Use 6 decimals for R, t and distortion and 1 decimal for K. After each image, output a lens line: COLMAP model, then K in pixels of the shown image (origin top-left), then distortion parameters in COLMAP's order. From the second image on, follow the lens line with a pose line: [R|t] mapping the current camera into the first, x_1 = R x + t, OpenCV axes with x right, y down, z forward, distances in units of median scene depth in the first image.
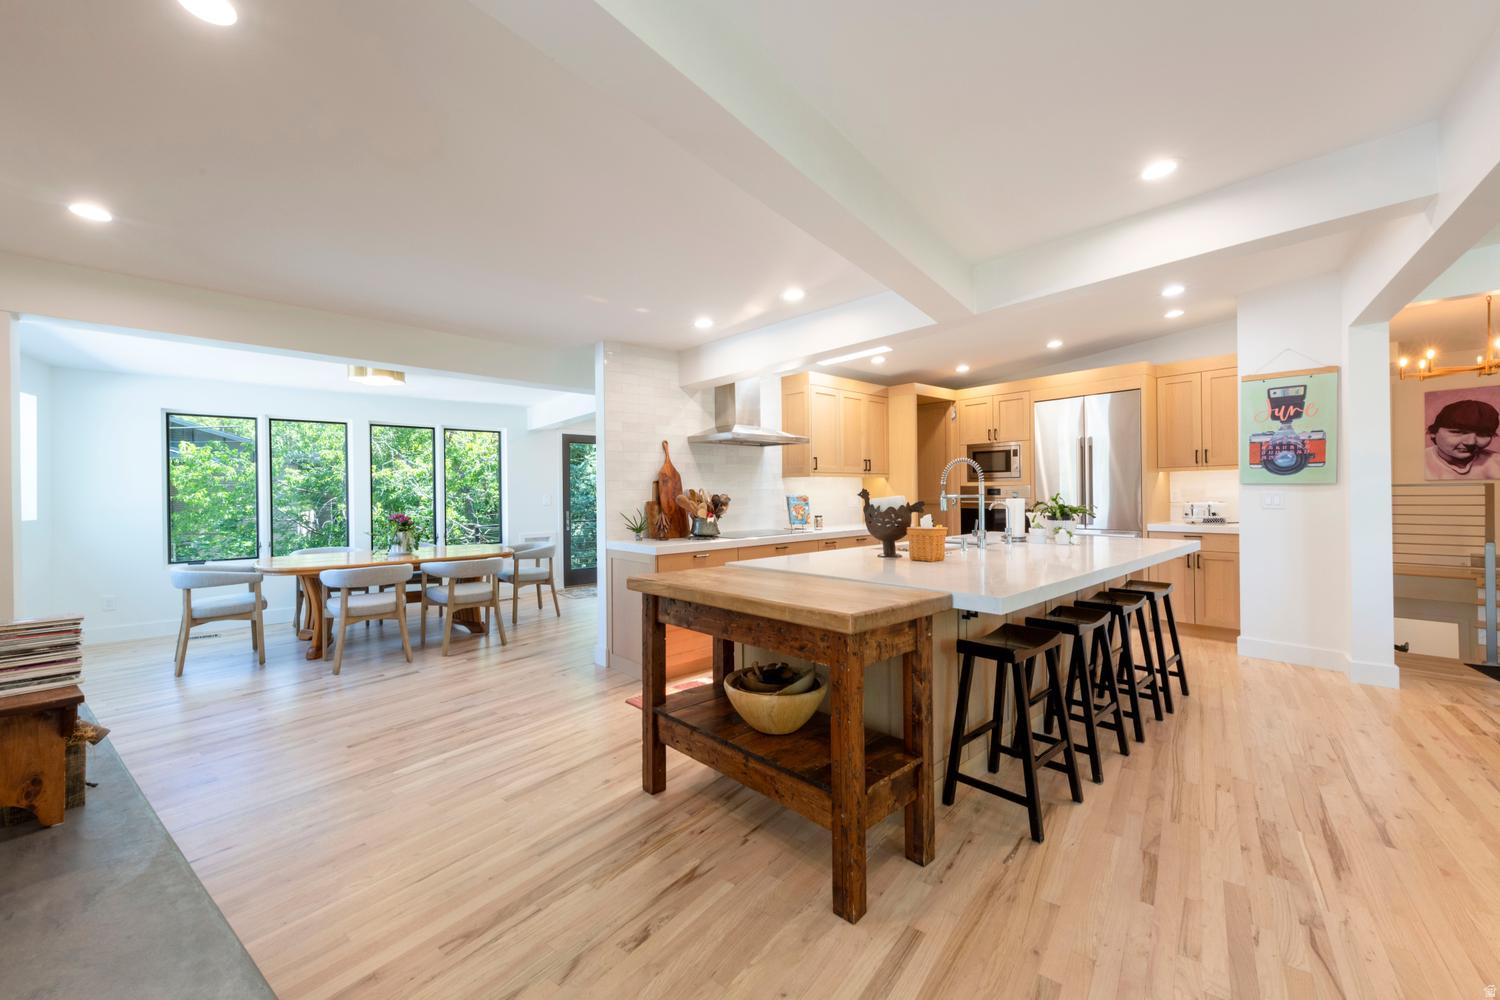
lens RADIAL K [[597.2, 0, 733.7], [0, 597.2, 487.3], [0, 0, 1]] dist [0.002714, 0.000039]
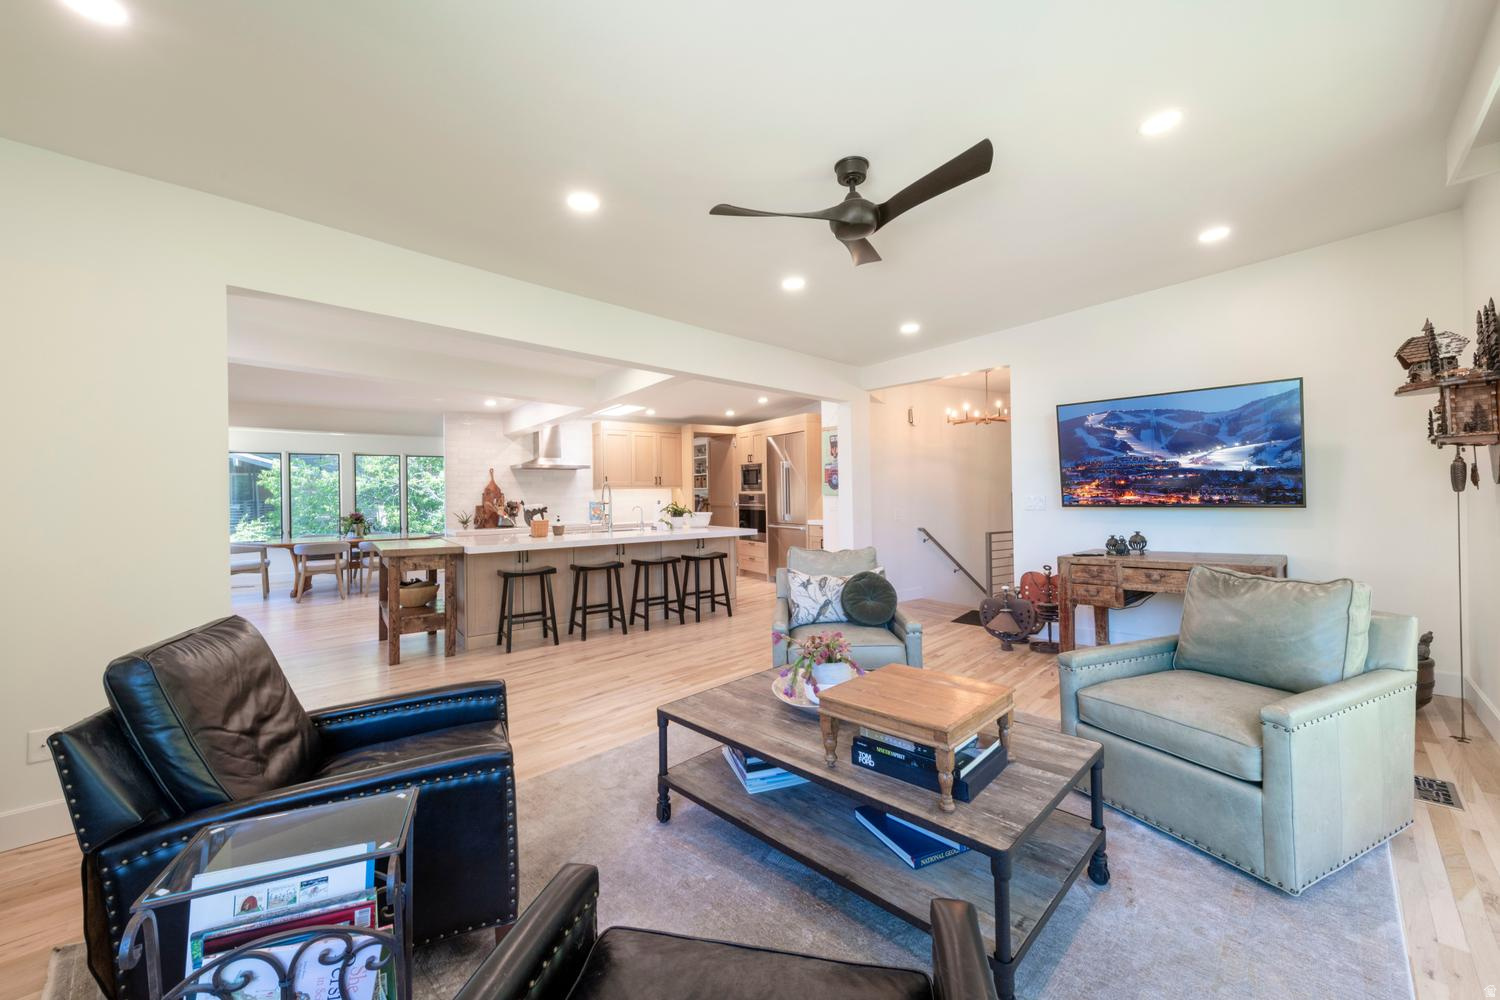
lens RADIAL K [[586.8, 0, 755.5], [0, 586.8, 484.7], [0, 0, 1]] dist [0.009004, -0.000059]
pose [[0.994532, -0.002979, -0.104386, 0.809290], [0.002670, 0.999992, -0.003100, -0.027766], [0.104394, 0.002805, 0.994532, -0.564061]]
